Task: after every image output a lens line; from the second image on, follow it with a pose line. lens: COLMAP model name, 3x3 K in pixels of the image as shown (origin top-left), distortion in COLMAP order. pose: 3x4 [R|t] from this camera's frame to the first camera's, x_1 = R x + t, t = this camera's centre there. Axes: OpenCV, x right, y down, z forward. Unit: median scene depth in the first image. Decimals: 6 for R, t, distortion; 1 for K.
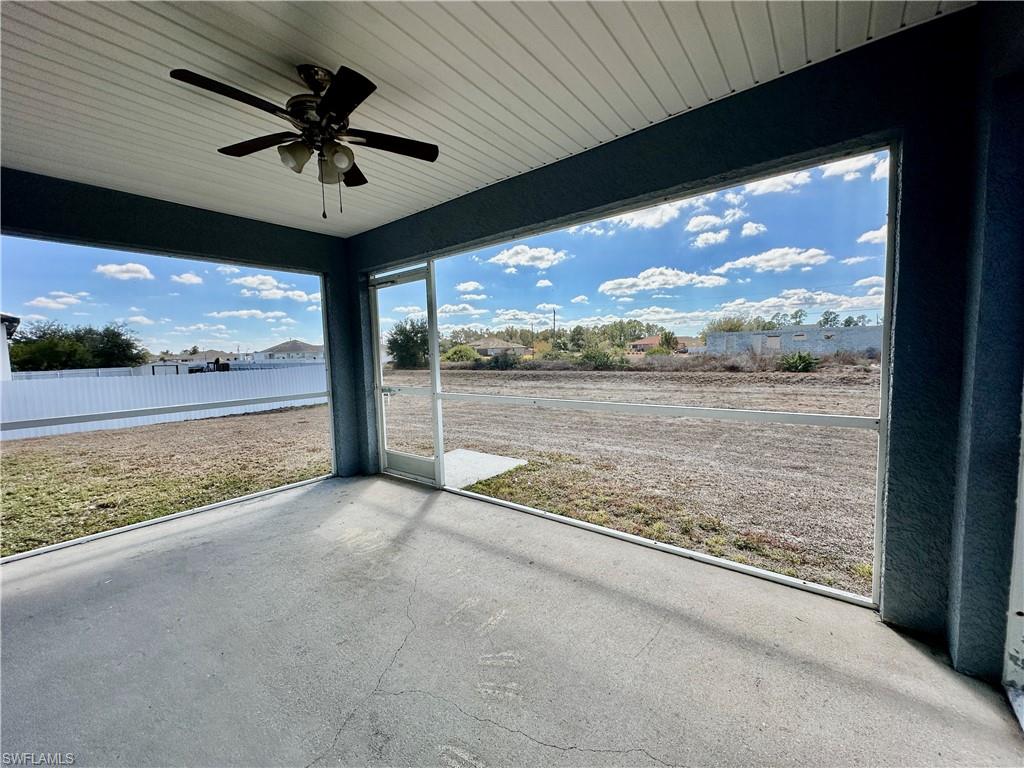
lens RADIAL K [[408.5, 0, 513.3], [0, 408.5, 383.7], [0, 0, 1]] dist [0.000030, 0.000059]
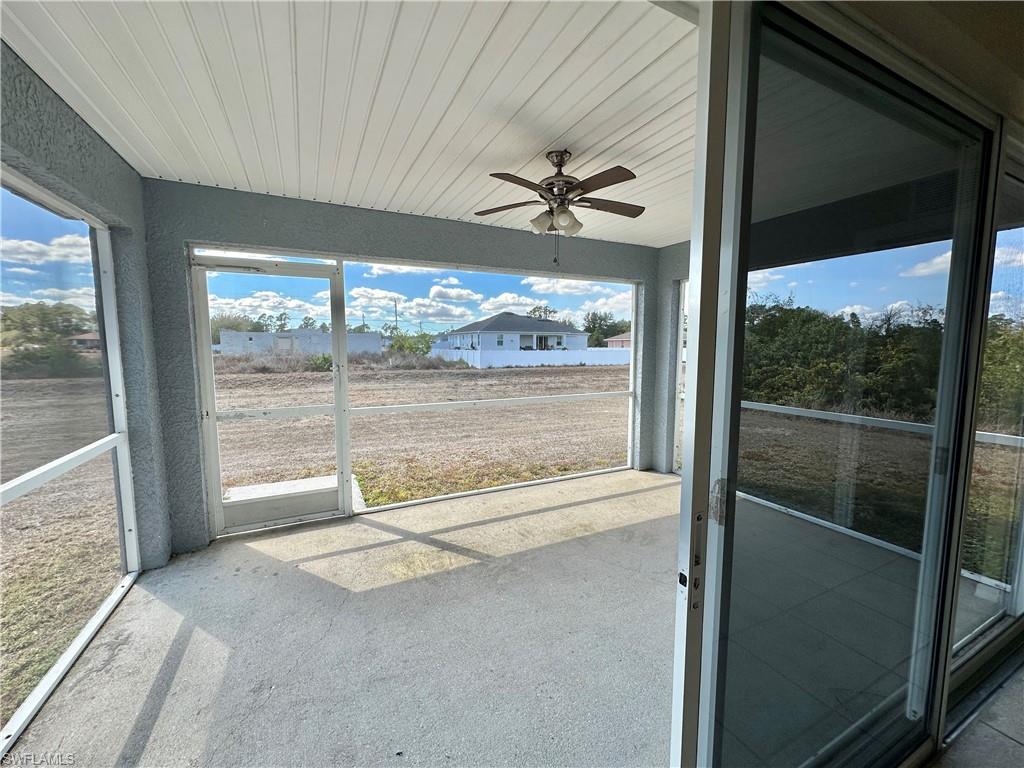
lens RADIAL K [[408.5, 0, 513.3], [0, 408.5, 383.7], [0, 0, 1]] dist [0.000030, 0.000059]
pose [[0.430872, -0.056156, 0.900664, -0.820197], [0.055769, 0.997811, 0.035534, -0.043591], [-0.900688, 0.034919, 0.433061, 0.282967]]
